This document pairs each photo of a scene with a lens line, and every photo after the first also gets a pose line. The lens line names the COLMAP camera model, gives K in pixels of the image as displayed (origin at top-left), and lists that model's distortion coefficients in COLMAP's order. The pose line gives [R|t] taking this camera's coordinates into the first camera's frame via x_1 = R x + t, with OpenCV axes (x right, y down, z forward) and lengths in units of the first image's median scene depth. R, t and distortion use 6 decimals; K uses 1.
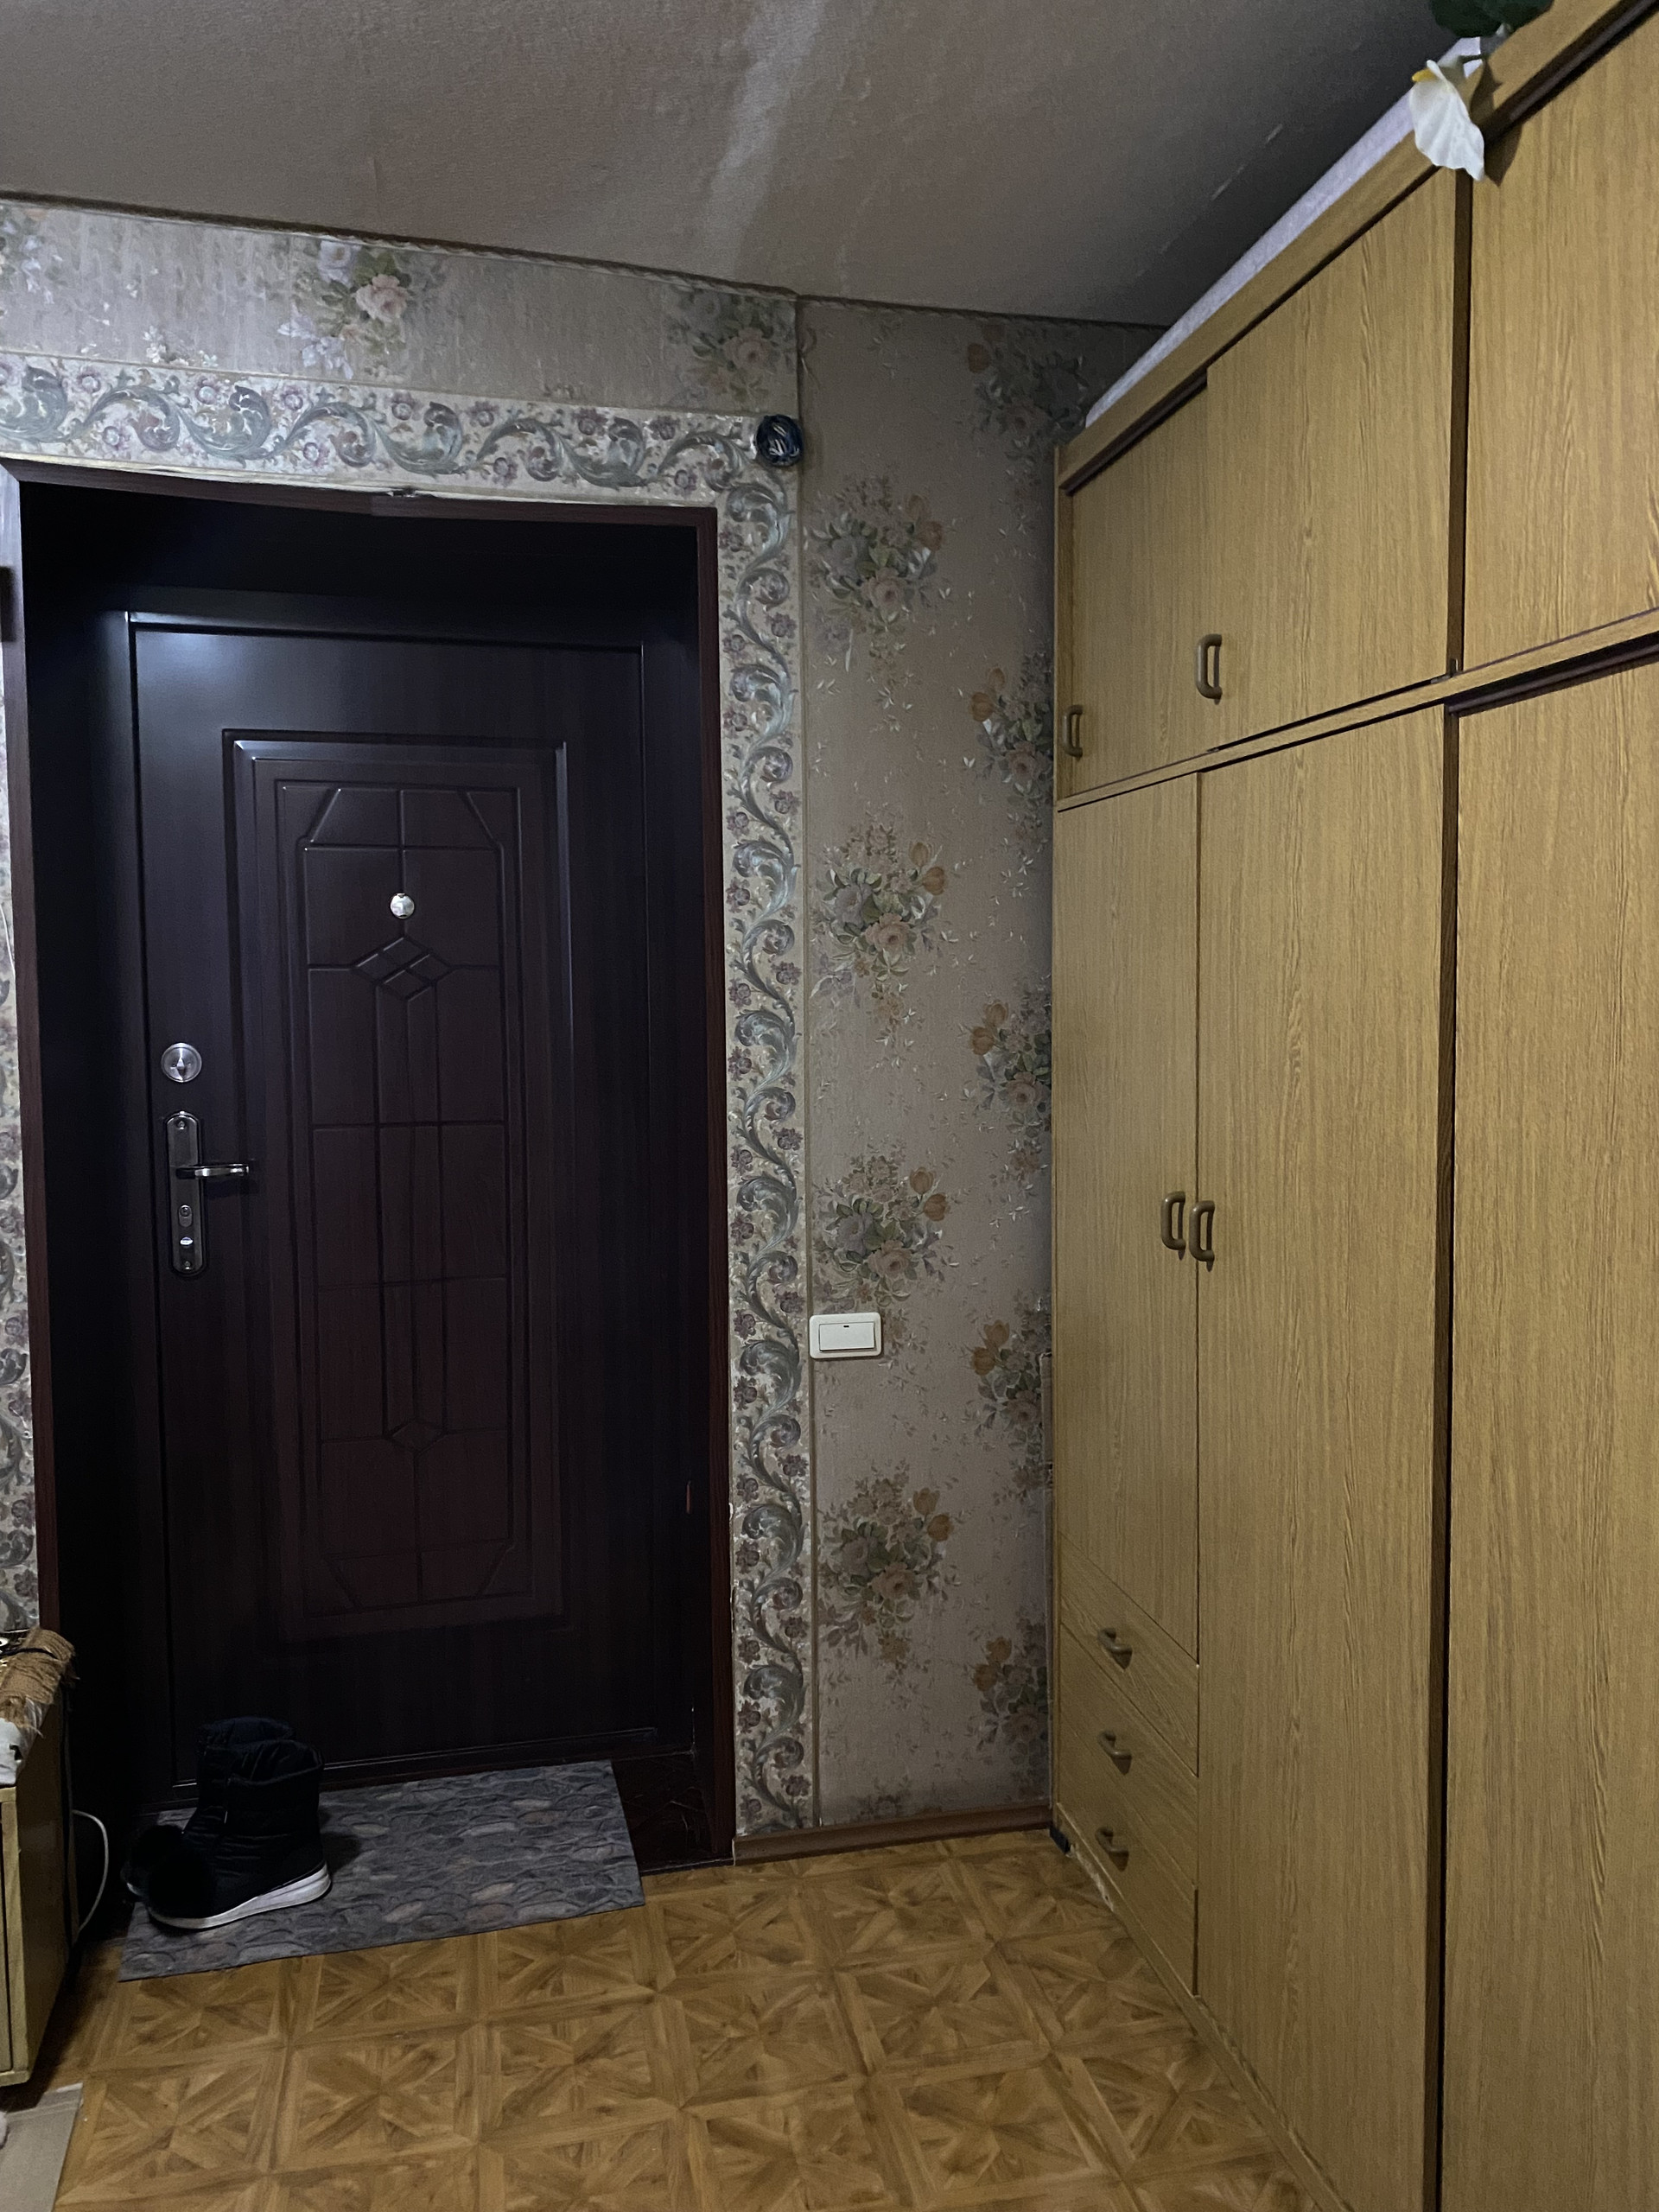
lens RADIAL K [[1816.3, 0, 891.6], [0, 1816.3, 1144.5], [0, 0, 1]] dist [-0.003622, -0.000490]
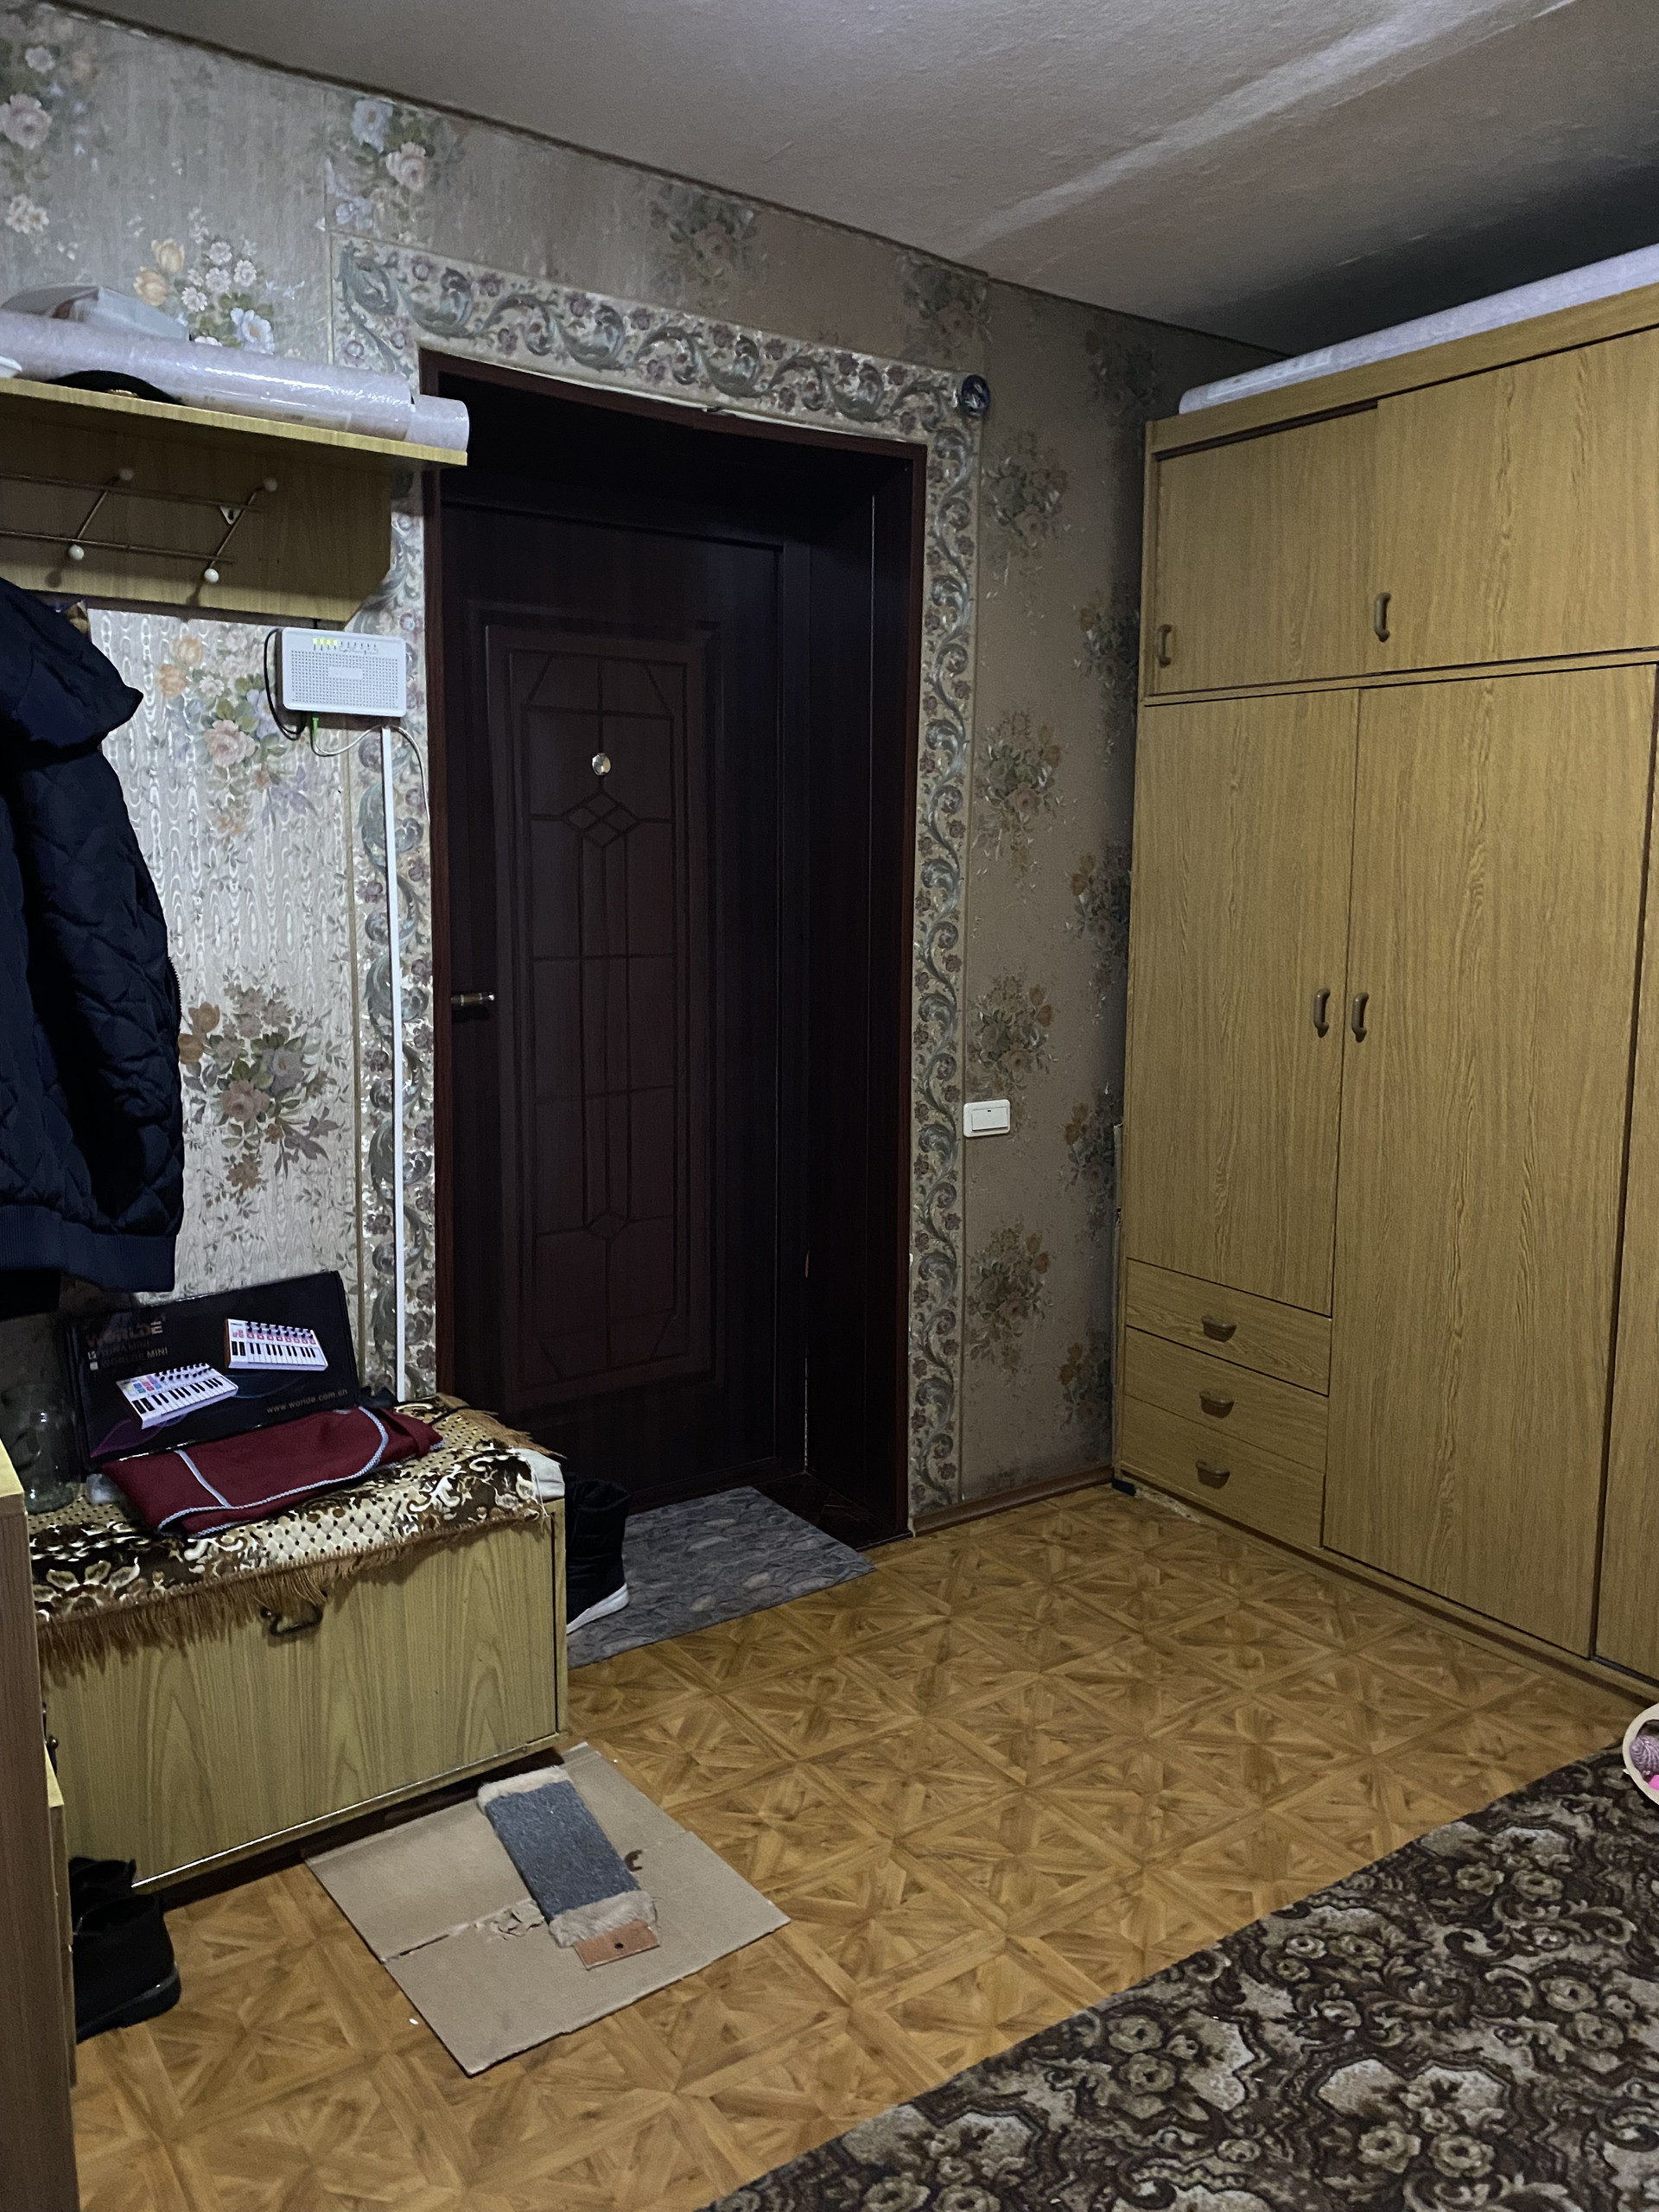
lens RADIAL K [[1816.3, 0, 891.6], [0, 1816.3, 1144.5], [0, 0, 1]] dist [-0.003622, -0.000490]
pose [[0.916903, -0.053184, 0.395550, -0.629995], [0.024145, 0.996658, 0.078037, 0.025695], [-0.398378, -0.062002, 0.915123, -0.147705]]
